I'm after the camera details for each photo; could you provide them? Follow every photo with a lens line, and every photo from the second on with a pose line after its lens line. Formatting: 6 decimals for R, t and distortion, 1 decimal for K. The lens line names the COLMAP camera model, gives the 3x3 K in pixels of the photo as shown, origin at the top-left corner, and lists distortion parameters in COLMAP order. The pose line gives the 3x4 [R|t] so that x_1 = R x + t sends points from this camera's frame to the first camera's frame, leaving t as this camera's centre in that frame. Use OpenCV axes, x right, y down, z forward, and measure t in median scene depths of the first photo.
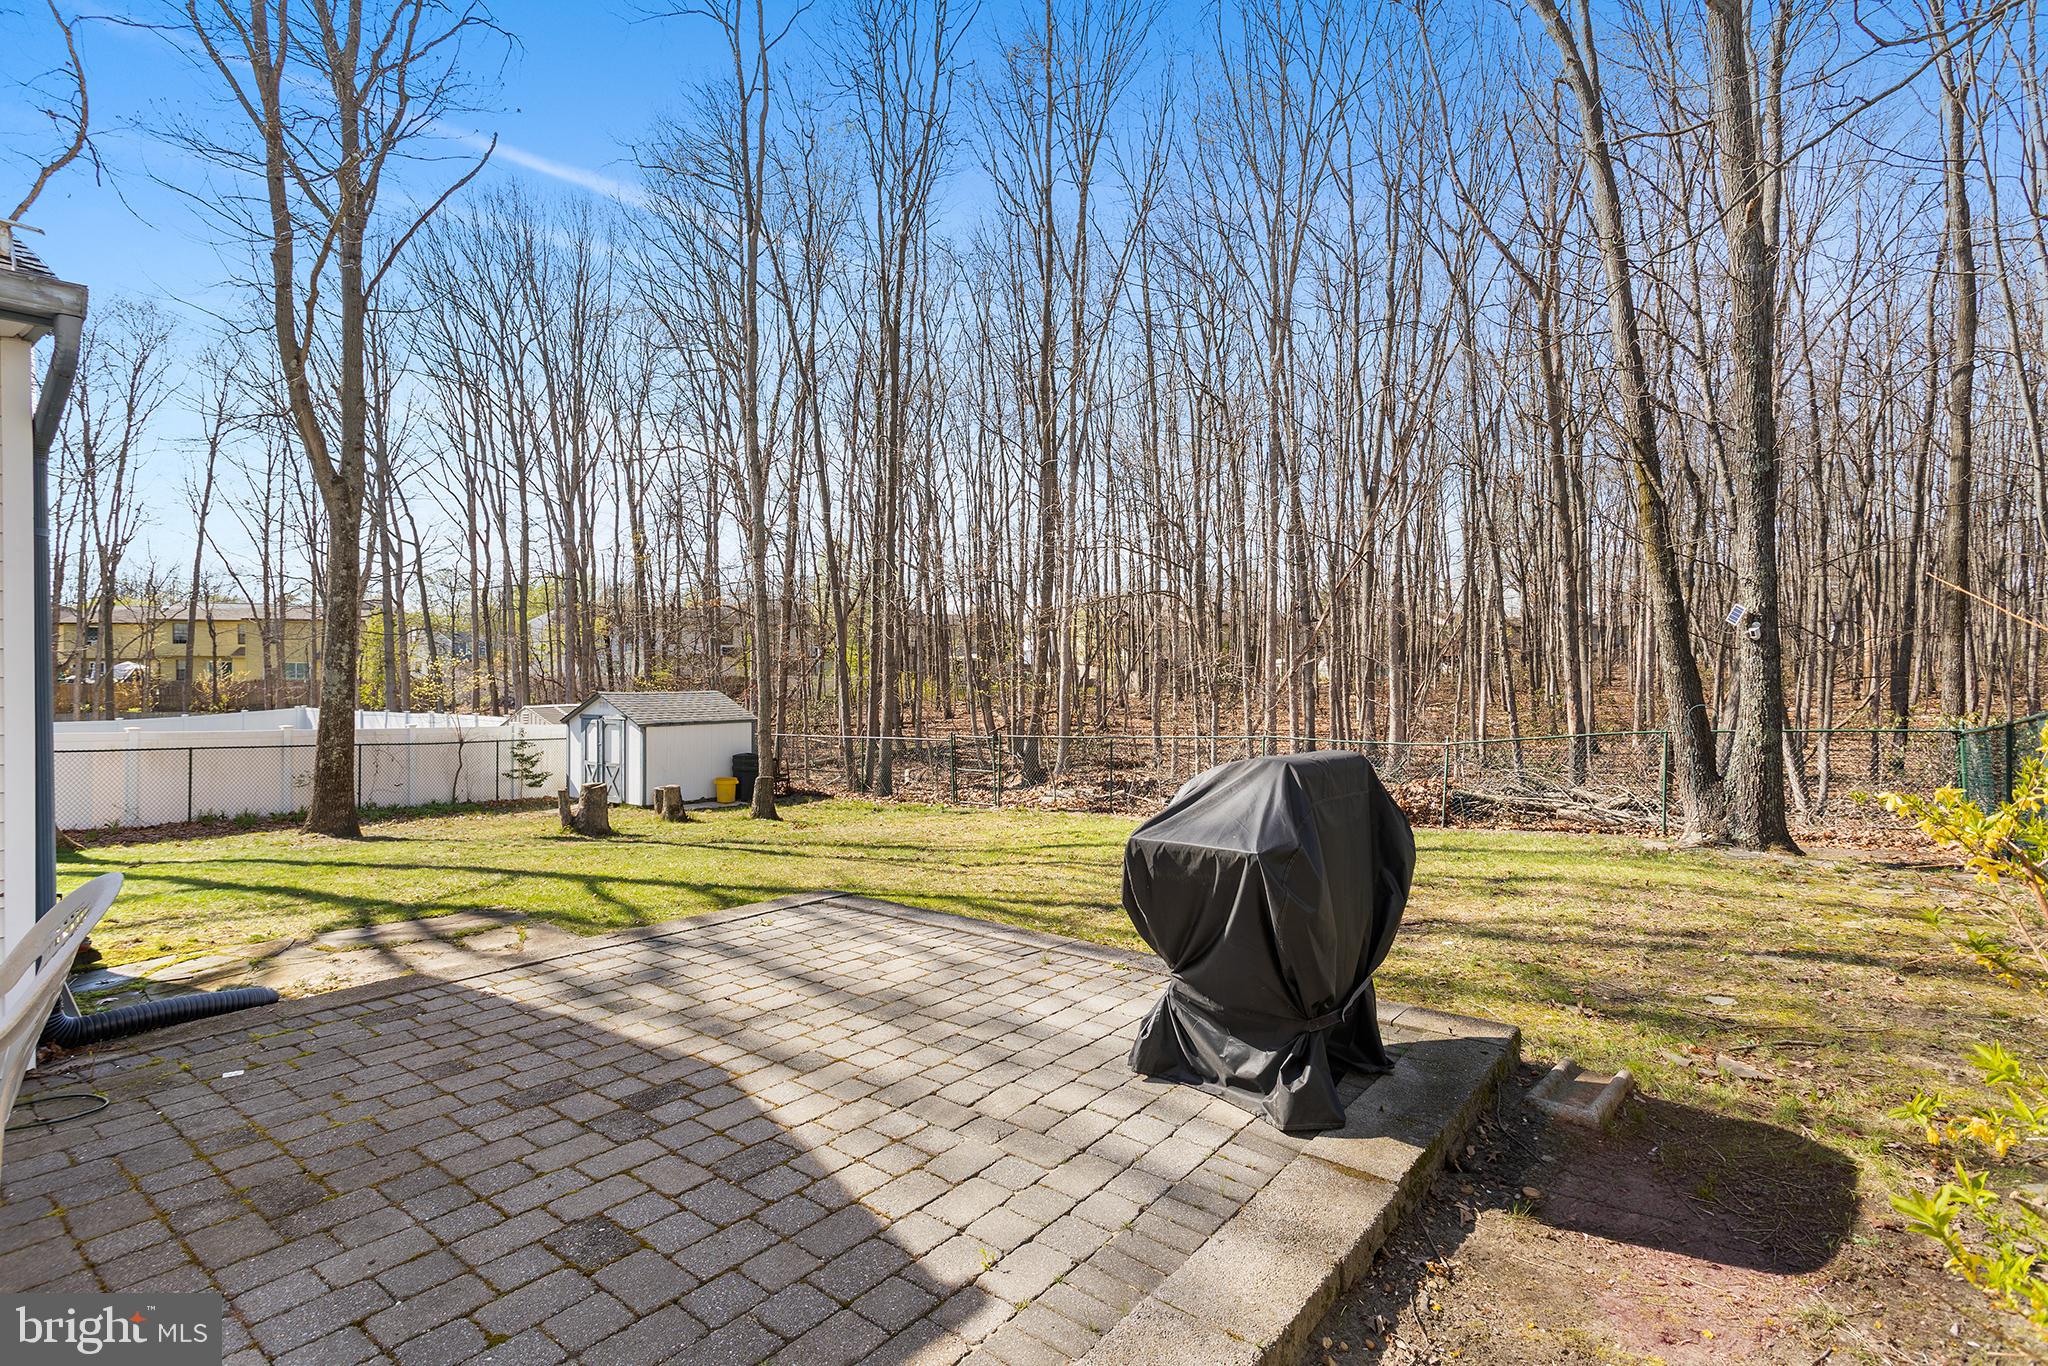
lens RADIAL K [[983.0, 0, 1042.1], [0, 983.0, 686.1], [0, 0, 1]] dist [0.001330, 0.000462]
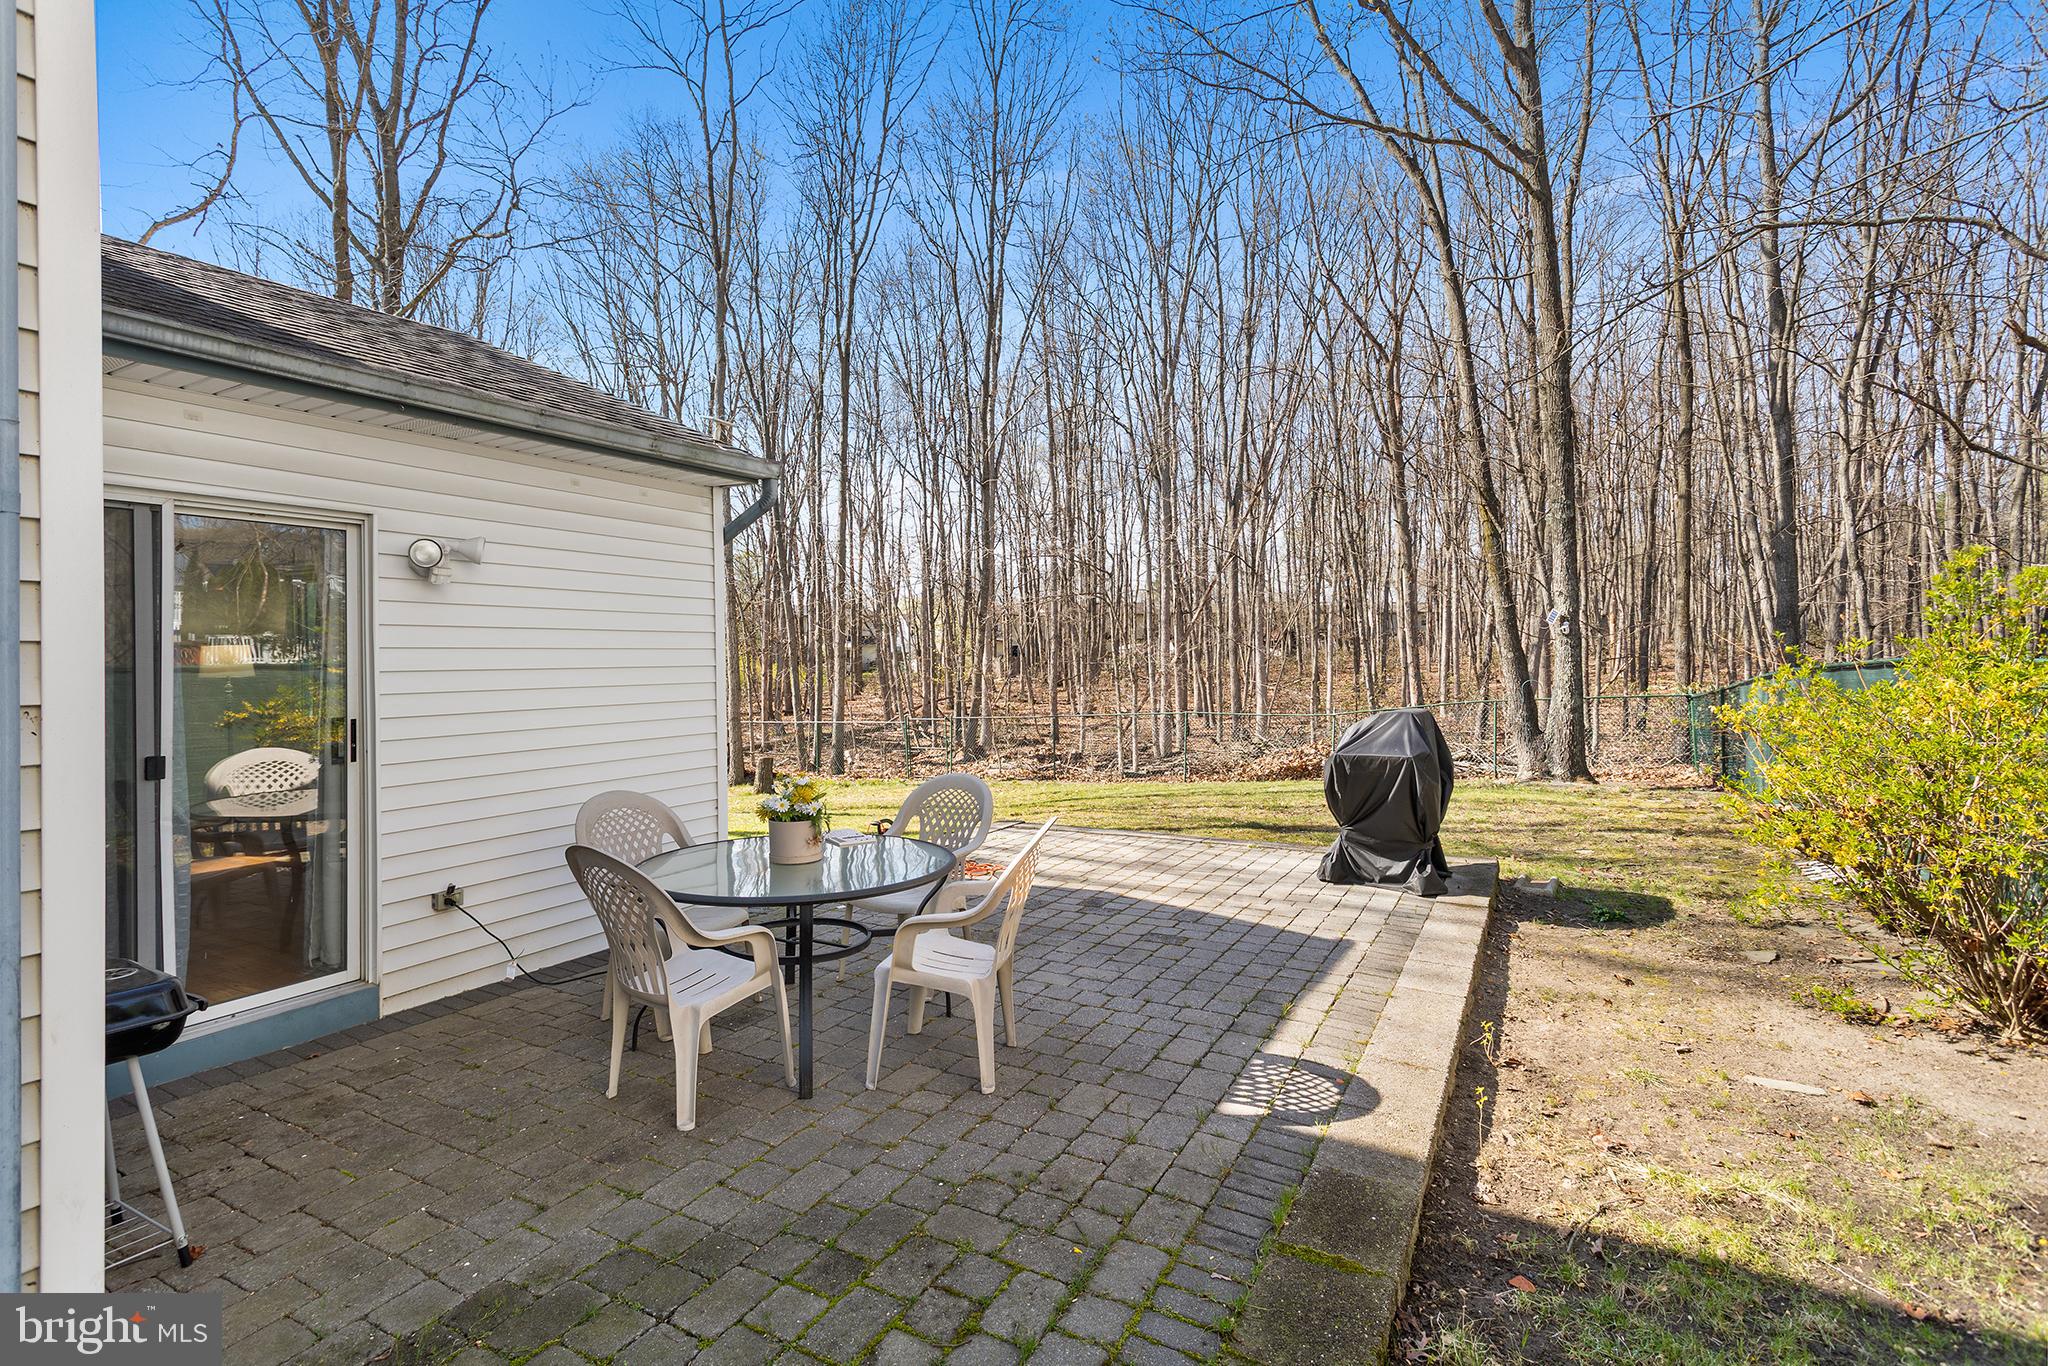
lens RADIAL K [[983.0, 0, 1008.6], [0, 983.0, 667.6], [0, 0, 1]] dist [0.001330, 0.000462]
pose [[0.987669, -0.015125, 0.155826, -0.350912], [0.015764, 0.999872, -0.002869, -0.008032], [-0.155763, 0.005290, 0.987780, -0.336428]]
